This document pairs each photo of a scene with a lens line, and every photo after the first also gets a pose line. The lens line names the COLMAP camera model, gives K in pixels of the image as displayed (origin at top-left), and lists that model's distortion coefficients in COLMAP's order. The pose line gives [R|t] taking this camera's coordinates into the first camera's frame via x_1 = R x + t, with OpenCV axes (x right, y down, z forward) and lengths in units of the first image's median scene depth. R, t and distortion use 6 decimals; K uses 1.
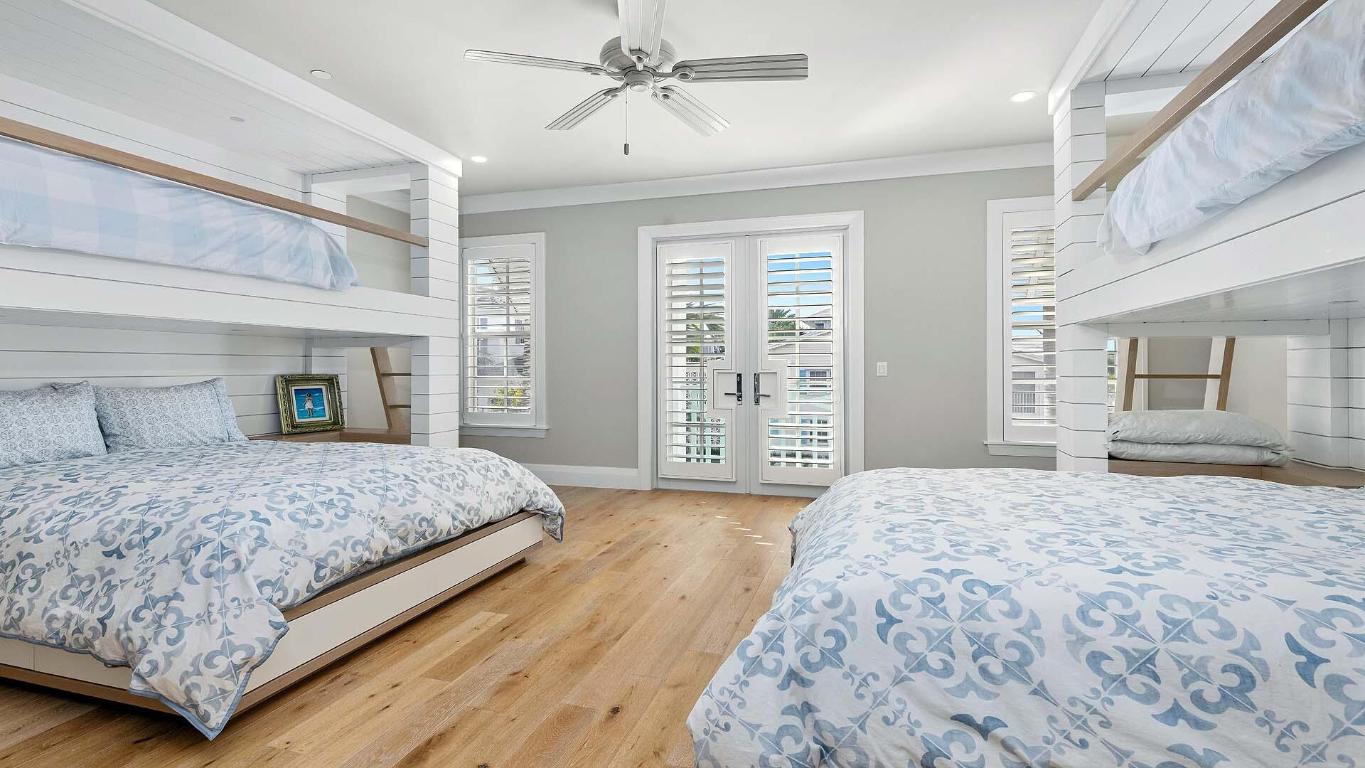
lens RADIAL K [[565.9, 0, 726.9], [0, 565.9, 380.7], [0, 0, 1]] dist [0.000954, 0.000086]
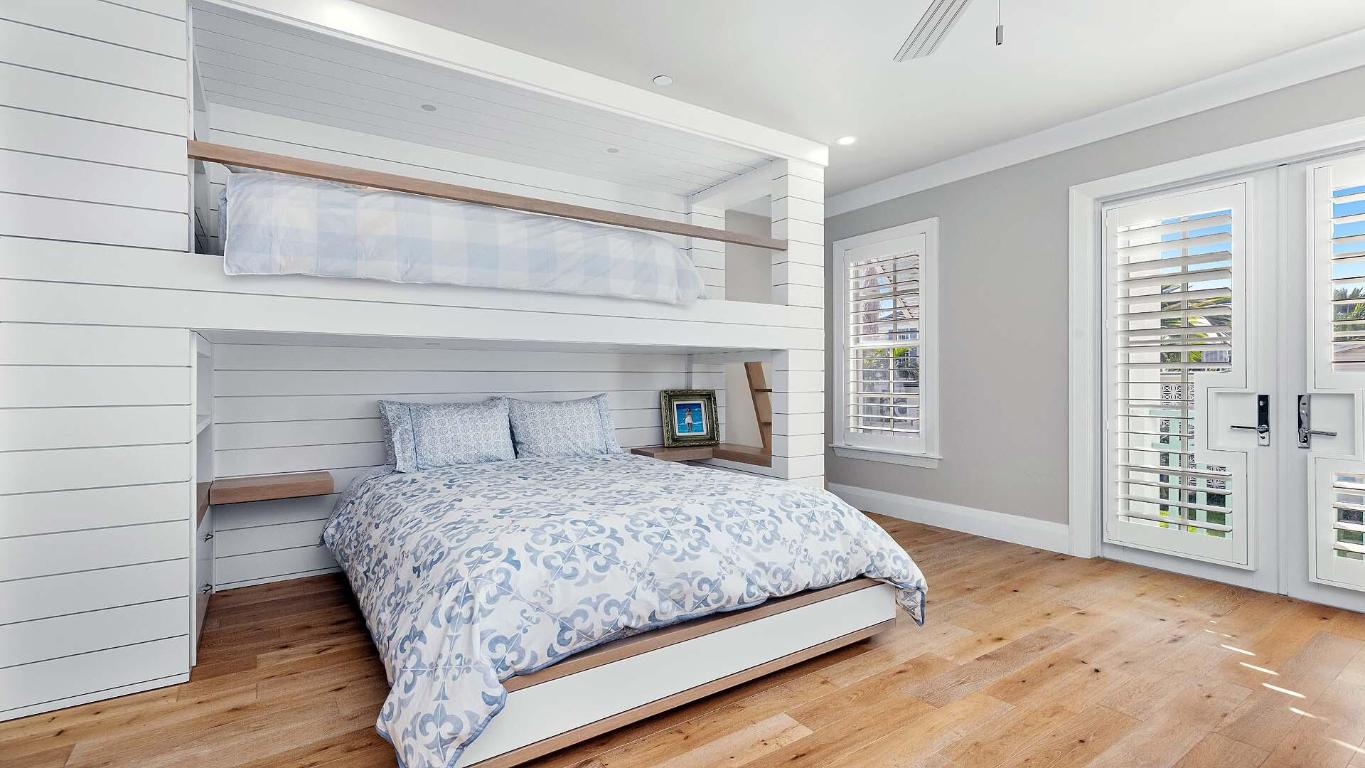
lens RADIAL K [[634.5, 0, 676.7], [0, 634.5, 381.5], [0, 0, 1]] dist [0.004922, -0.000485]
pose [[0.747231, 0.003413, -0.664555, 0.017124], [-0.018263, 0.999715, -0.015401, -0.014053], [0.664313, 0.023645, 0.747080, 0.213512]]
